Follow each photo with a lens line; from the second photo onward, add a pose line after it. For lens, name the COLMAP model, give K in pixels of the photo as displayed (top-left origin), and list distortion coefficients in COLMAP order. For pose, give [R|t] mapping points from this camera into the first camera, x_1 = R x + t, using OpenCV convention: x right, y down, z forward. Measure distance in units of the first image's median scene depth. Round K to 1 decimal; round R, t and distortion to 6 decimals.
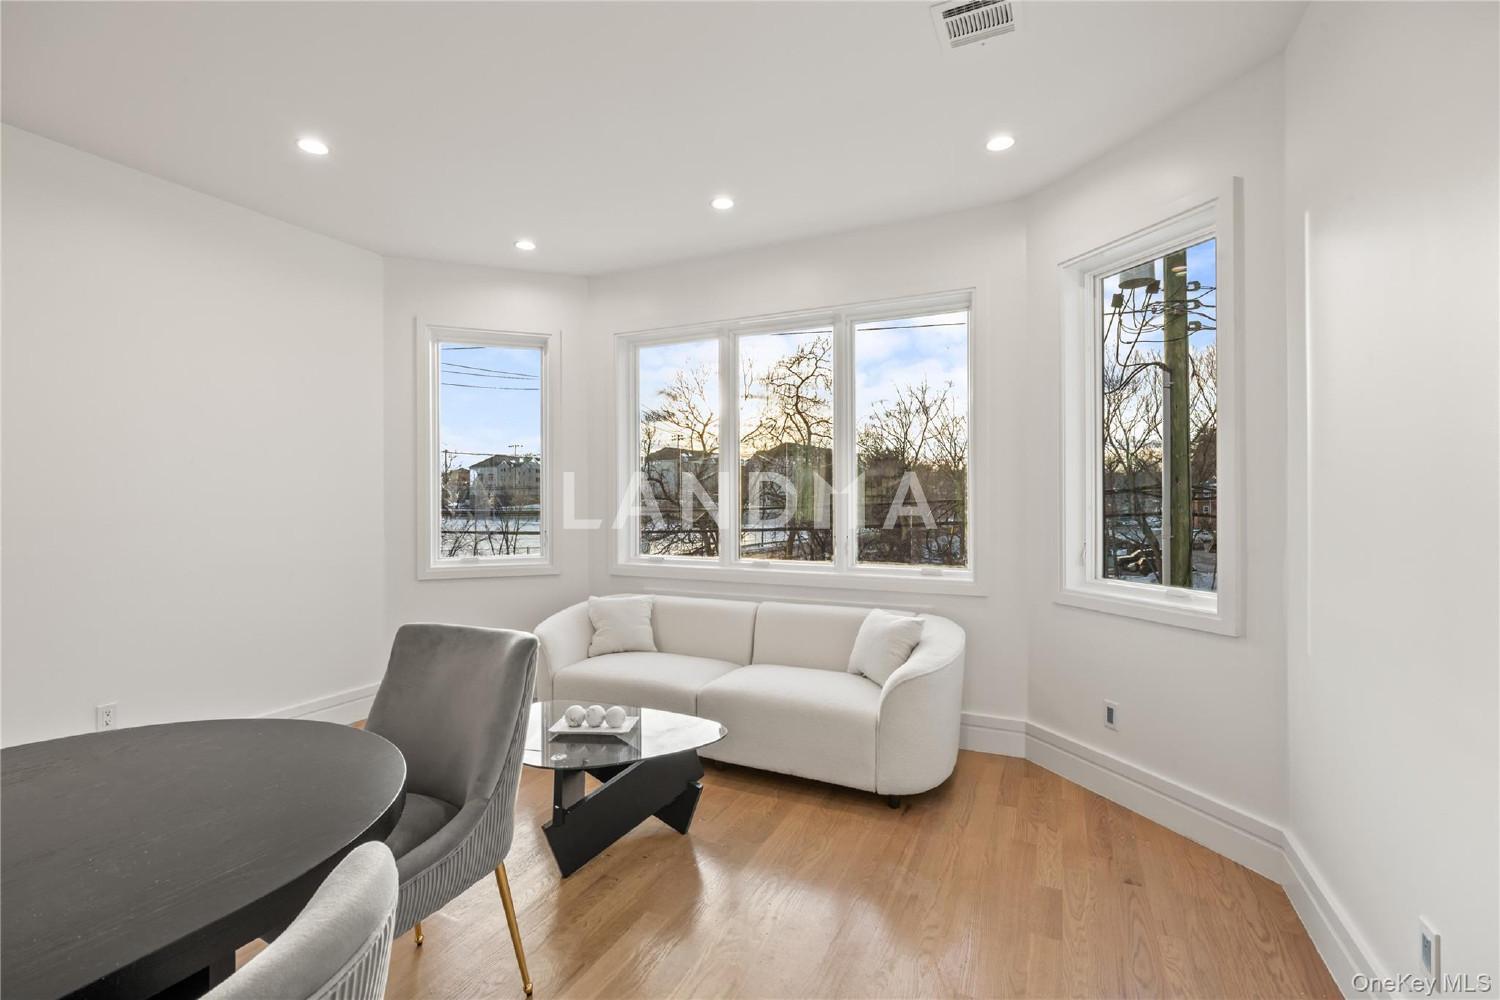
lens RADIAL K [[679.4, 0, 748.7], [0, 679.4, 506.2], [0, 0, 1]] dist [-0.001054, -0.000174]
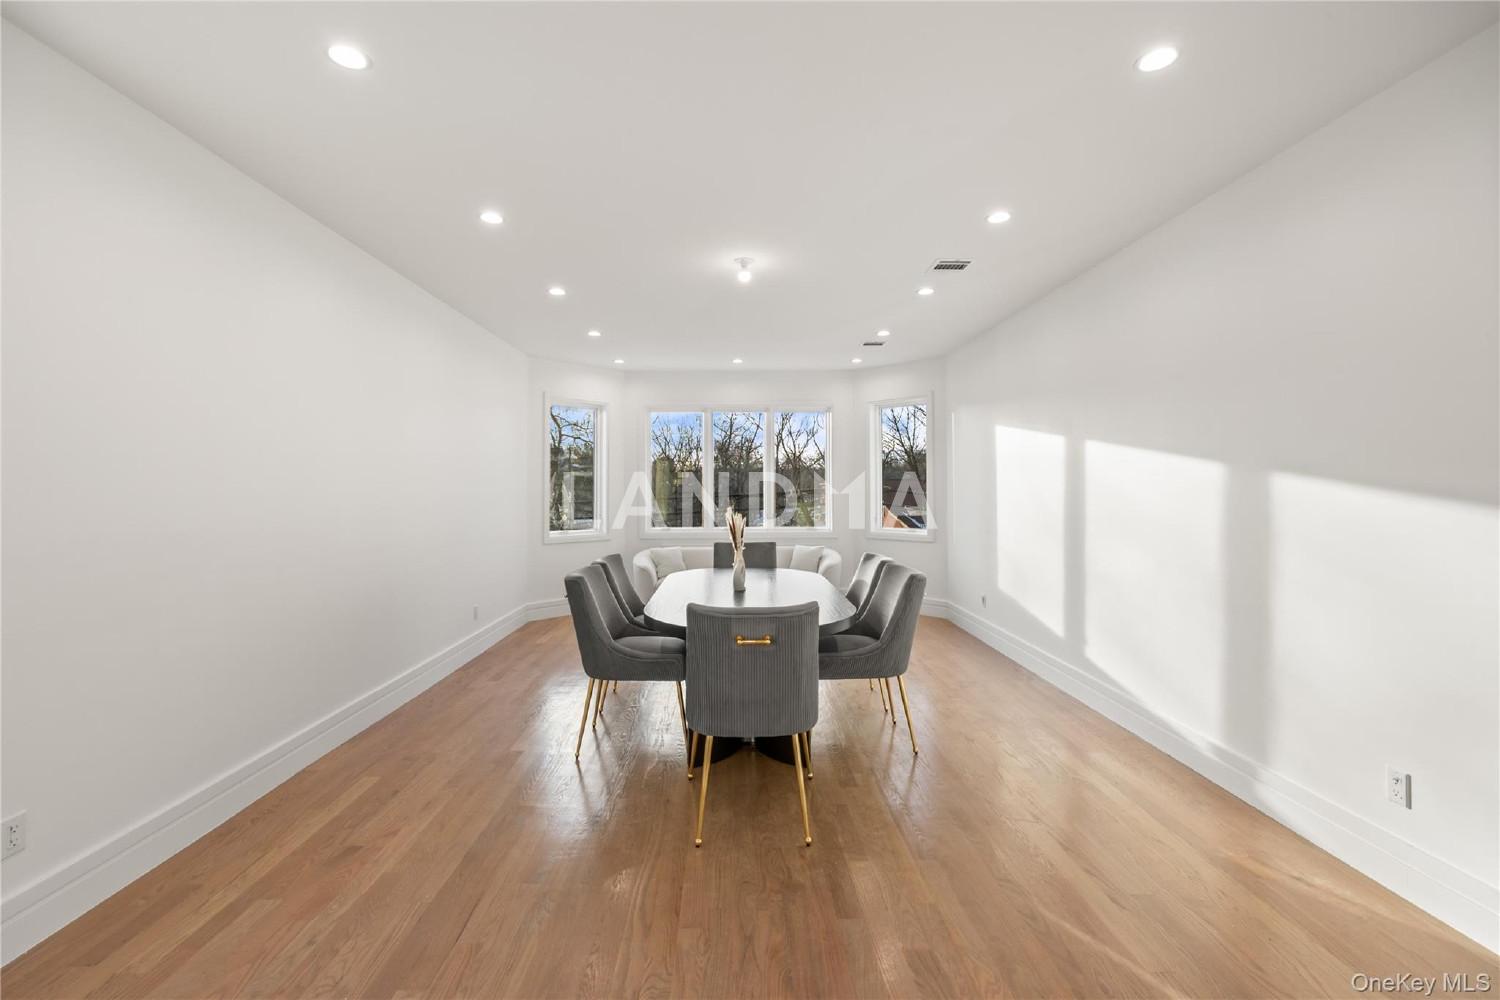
lens RADIAL K [[645.7, 0, 744.4], [0, 645.7, 507.0], [0, 0, 1]] dist [0.025919, -0.015295]
pose [[0.894608, -0.017058, 0.446526, -0.837053], [0.010470, 0.999797, 0.017218, -0.013631], [-0.446730, -0.010728, 0.894605, -0.757805]]
